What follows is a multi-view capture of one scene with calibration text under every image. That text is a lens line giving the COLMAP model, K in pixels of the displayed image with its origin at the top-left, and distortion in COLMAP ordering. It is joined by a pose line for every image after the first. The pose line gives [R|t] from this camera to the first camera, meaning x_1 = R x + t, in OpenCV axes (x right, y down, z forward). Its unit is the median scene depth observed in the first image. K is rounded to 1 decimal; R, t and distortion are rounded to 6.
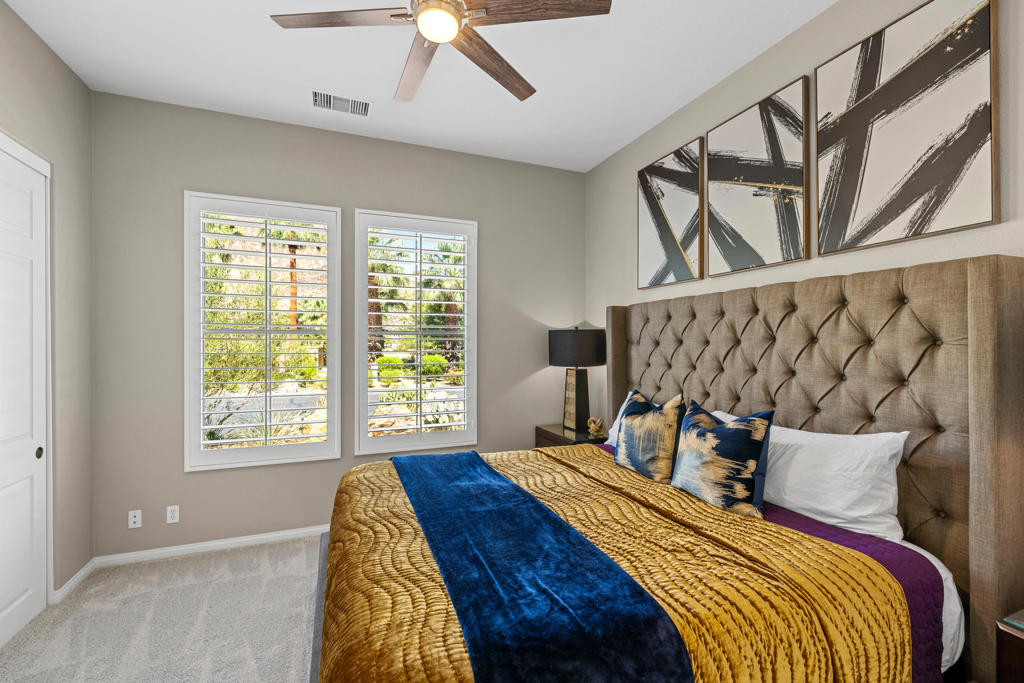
lens RADIAL K [[433.8, 0, 507.7], [0, 433.8, 341.0], [0, 0, 1]] dist [0.001386, 0.000542]
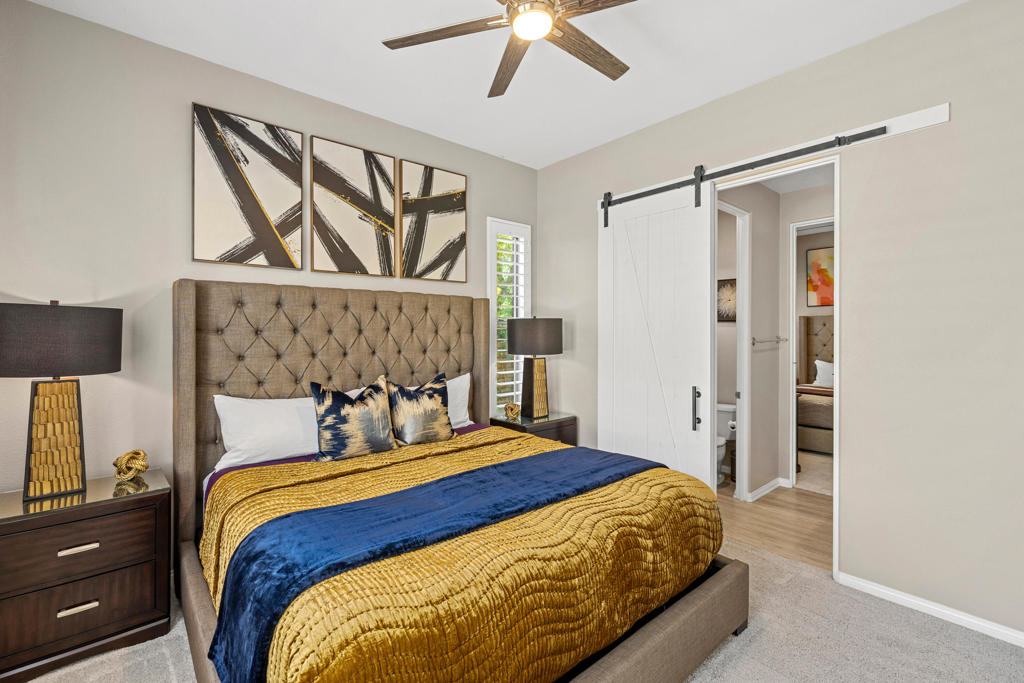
lens RADIAL K [[443.7, 0, 502.1], [0, 443.7, 331.9], [0, 0, 1]] dist [0.000045, 0.000065]
pose [[-0.320212, 0.002209, 0.947343, -0.870488], [-0.006482, 0.999969, -0.004523, 0.007649], [-0.947324, -0.007589, -0.320188, 1.079696]]
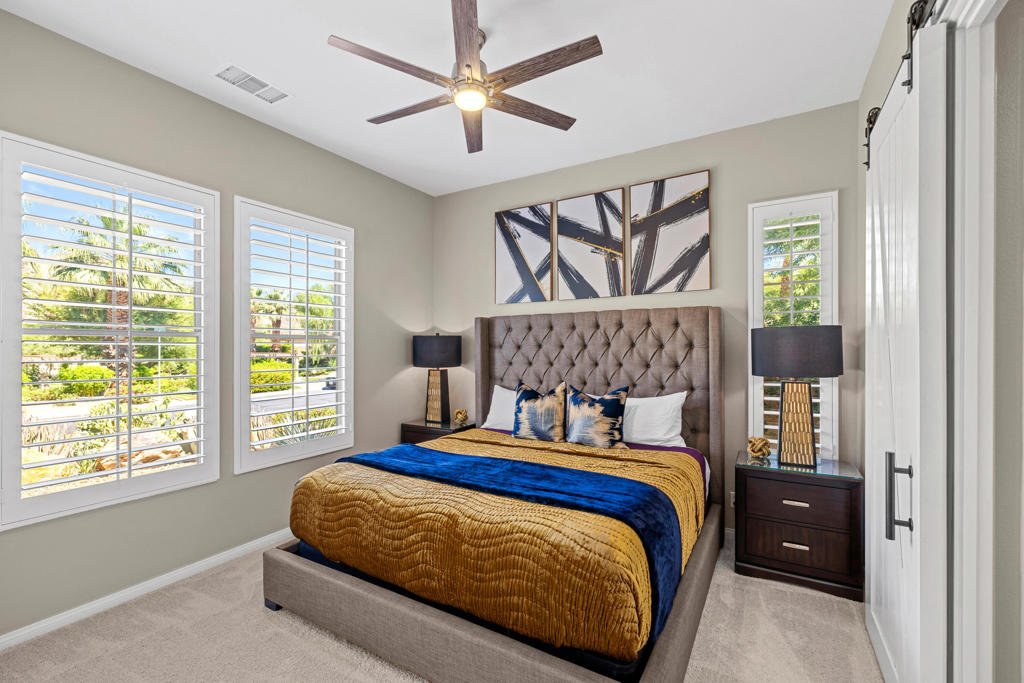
lens RADIAL K [[441.4, 0, 512.0], [0, 441.4, 341.5], [0, 0, 1]] dist [-0.001610, -0.000042]
pose [[0.792777, 0.005926, 0.609484, -0.656654], [-0.001510, 0.999969, -0.007758, -0.001934], [-0.609510, 0.005230, 0.792761, -0.081795]]
